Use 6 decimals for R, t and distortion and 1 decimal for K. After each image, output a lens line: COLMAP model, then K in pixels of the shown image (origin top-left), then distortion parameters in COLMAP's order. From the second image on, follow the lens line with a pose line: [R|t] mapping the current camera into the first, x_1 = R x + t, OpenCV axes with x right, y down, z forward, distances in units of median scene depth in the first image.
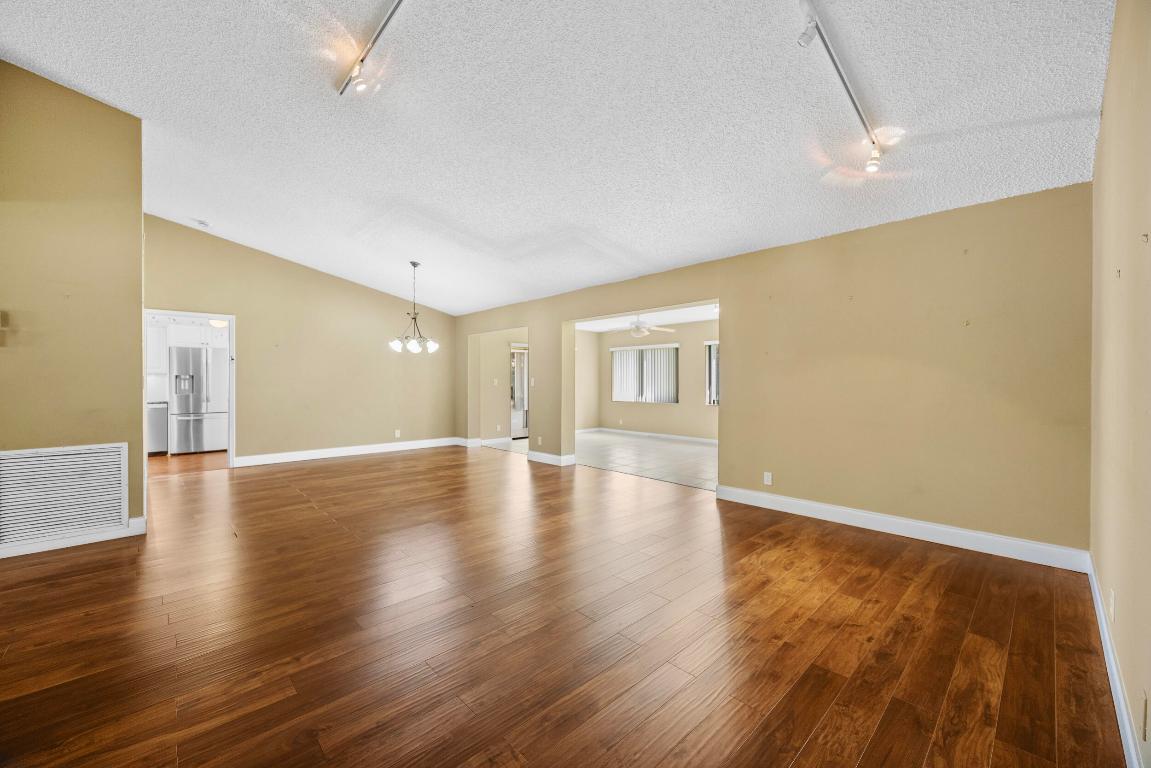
lens RADIAL K [[448.4, 0, 583.9], [0, 448.4, 383.9], [0, 0, 1]] dist [0.002611, -0.001607]
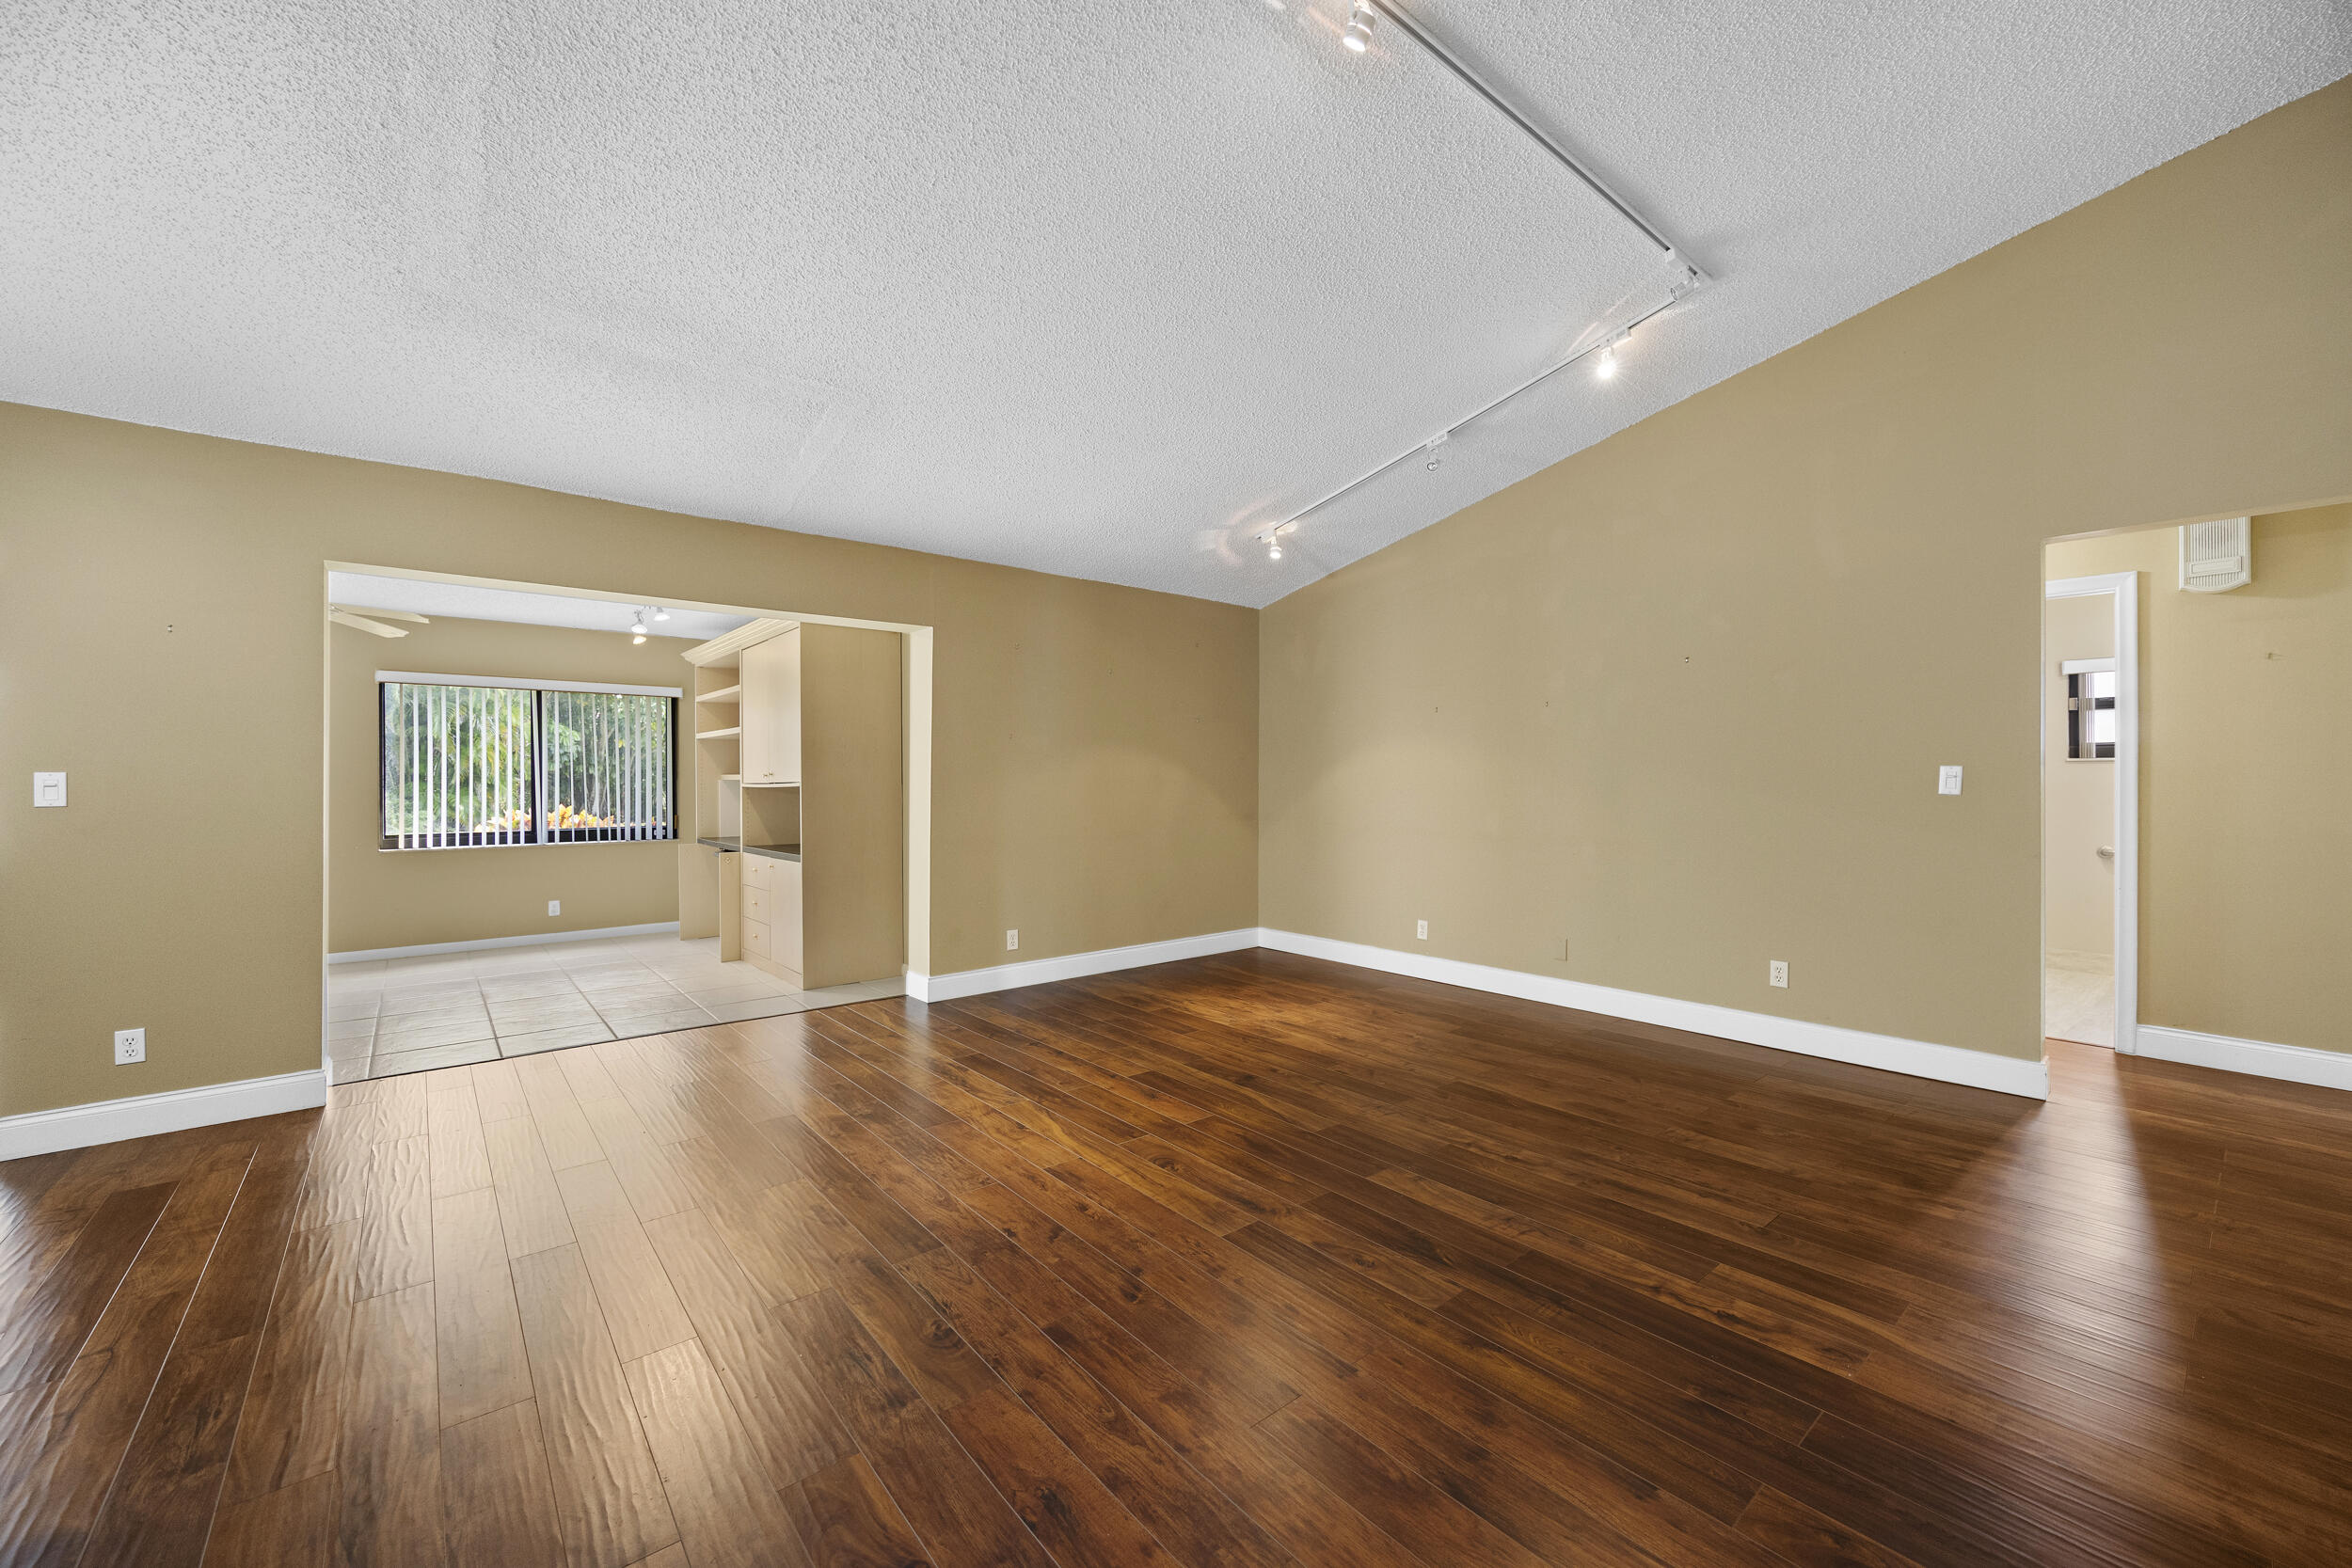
lens RADIAL K [[916.2, 0, 1183.7], [0, 916.2, 785.0], [0, 0, 1]] dist [0.002611, -0.001607]
pose [[0.063486, -0.003990, 0.997975, -0.477950], [0.010896, 0.999935, 0.003305, -0.000492], [-0.997923, 0.010664, 0.063525, 0.402150]]
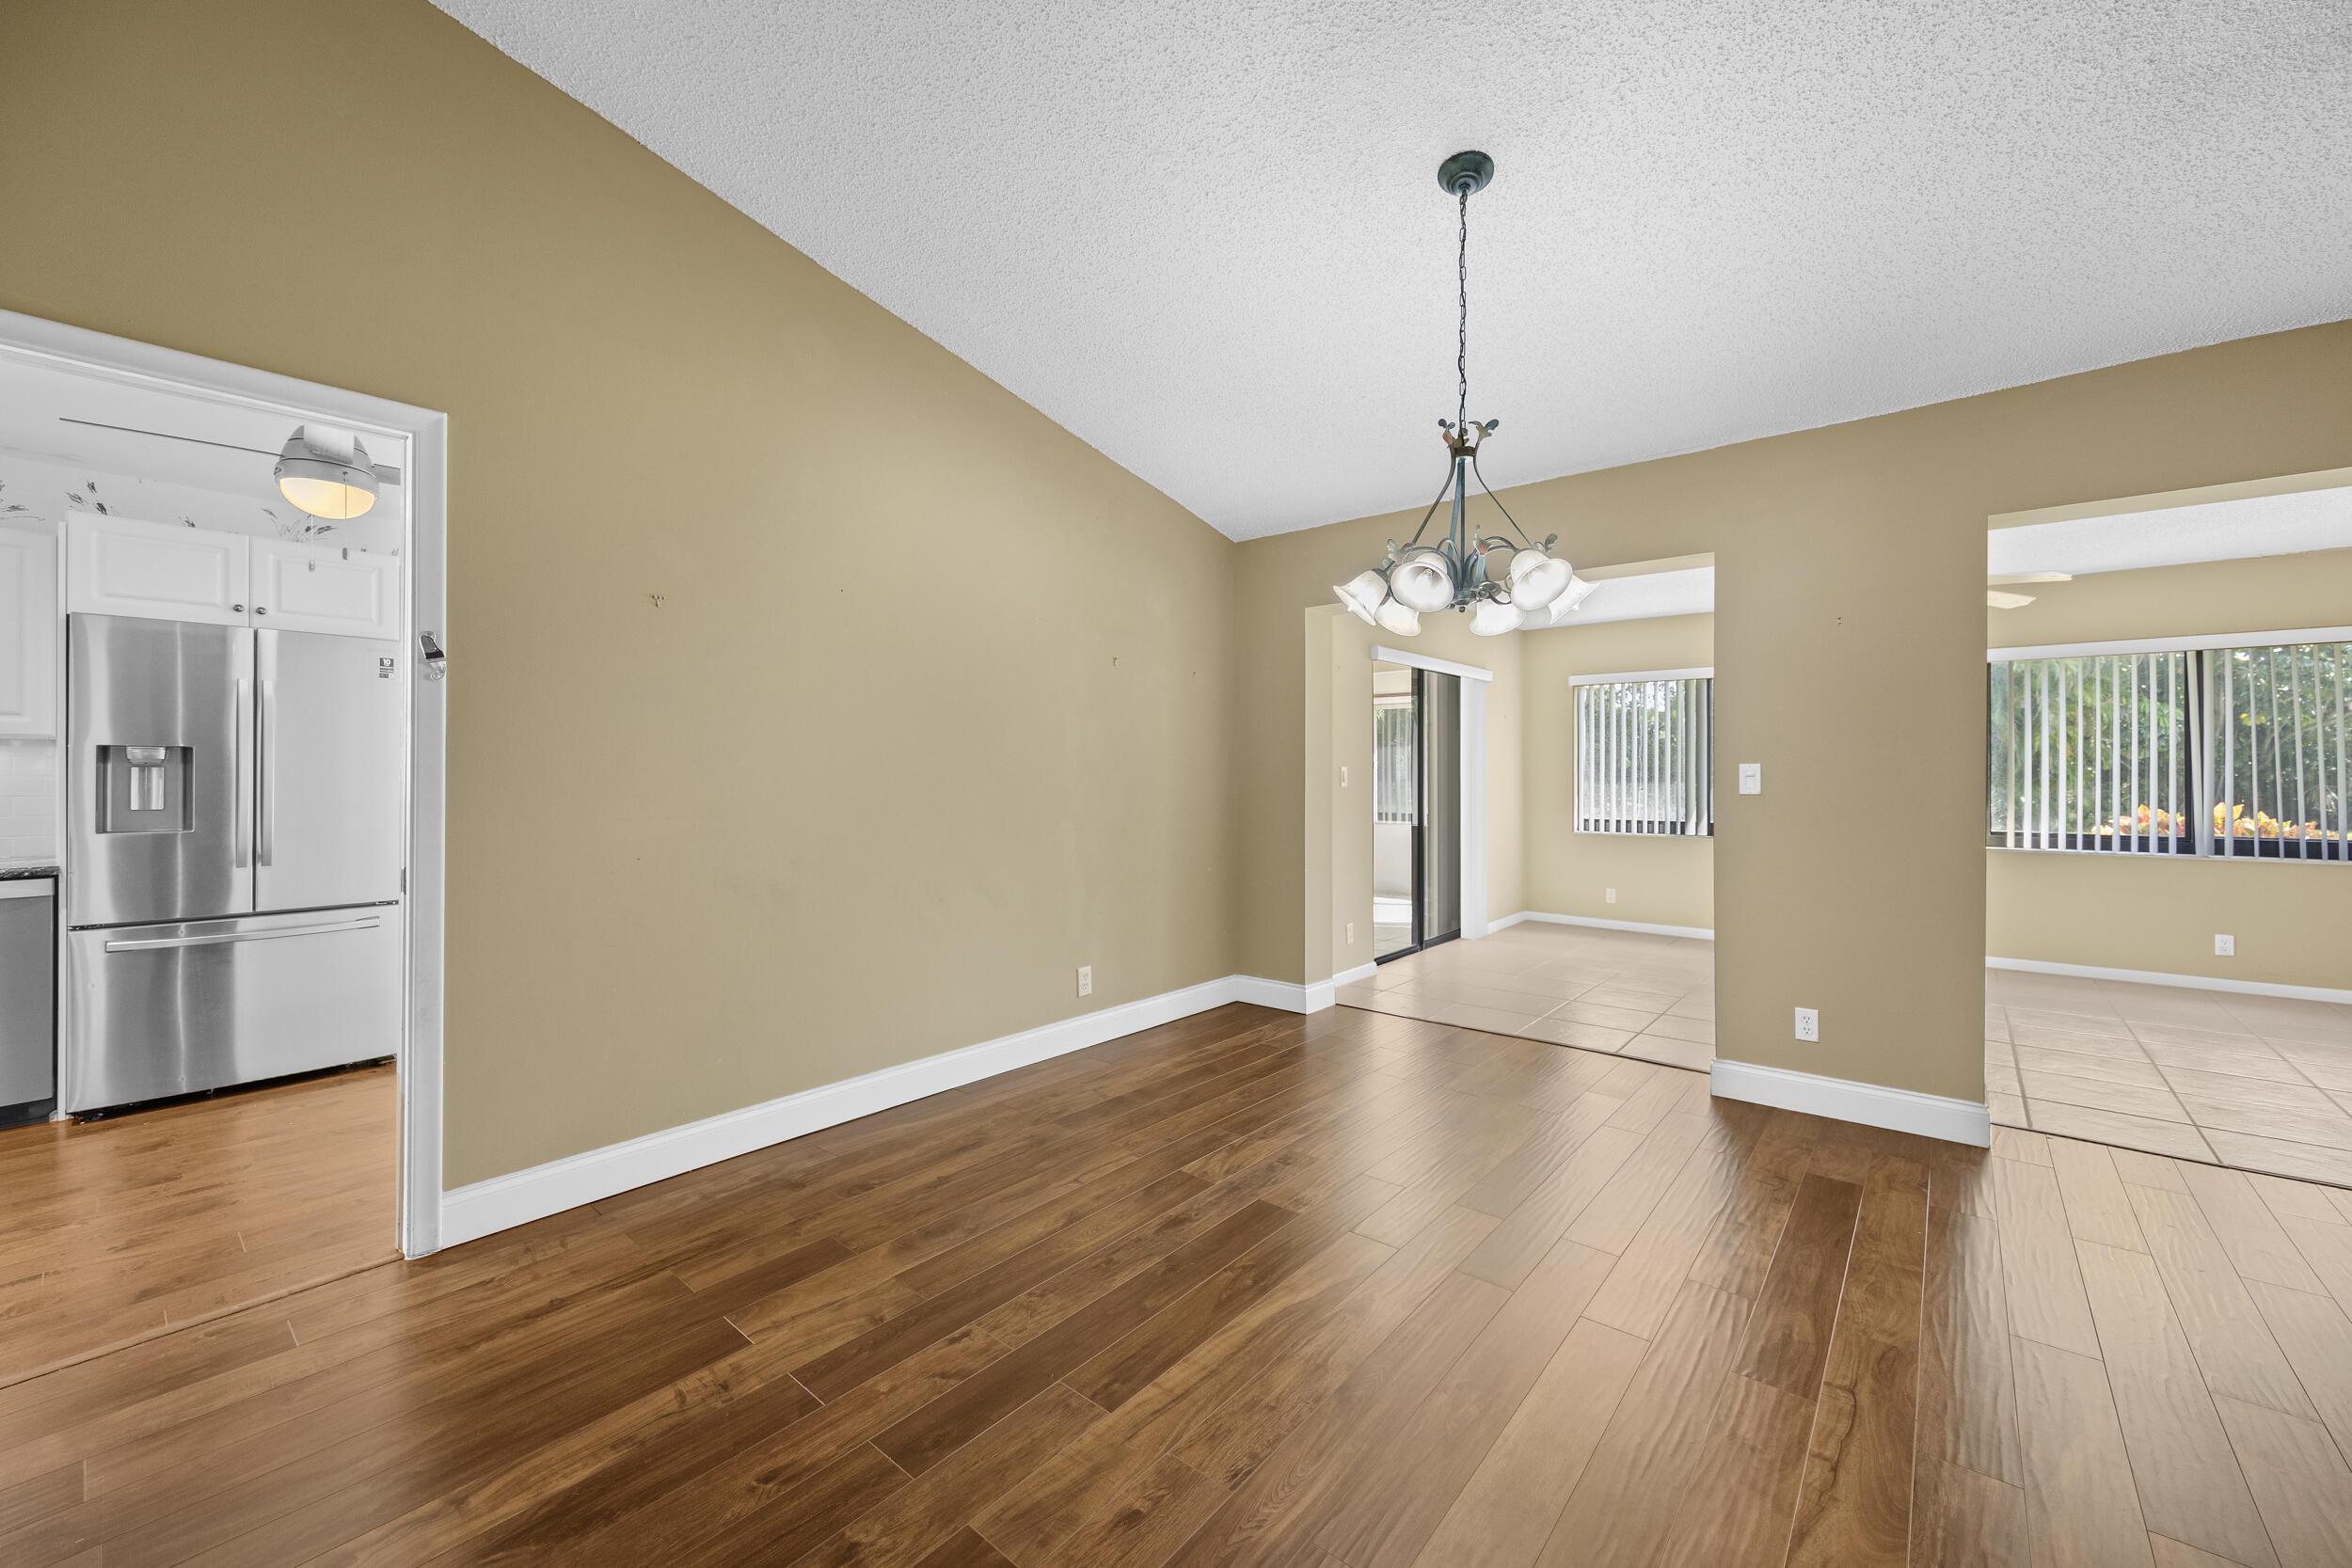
lens RADIAL K [[916.2, 0, 1165.3], [0, 916.2, 770.5], [0, 0, 1]] dist [0.002611, -0.001607]
pose [[0.994779, 0.000042, 0.102057, -0.440978], [0.001094, 0.999938, -0.011069, -0.002391], [-0.102051, 0.011123, 0.994717, 0.504457]]
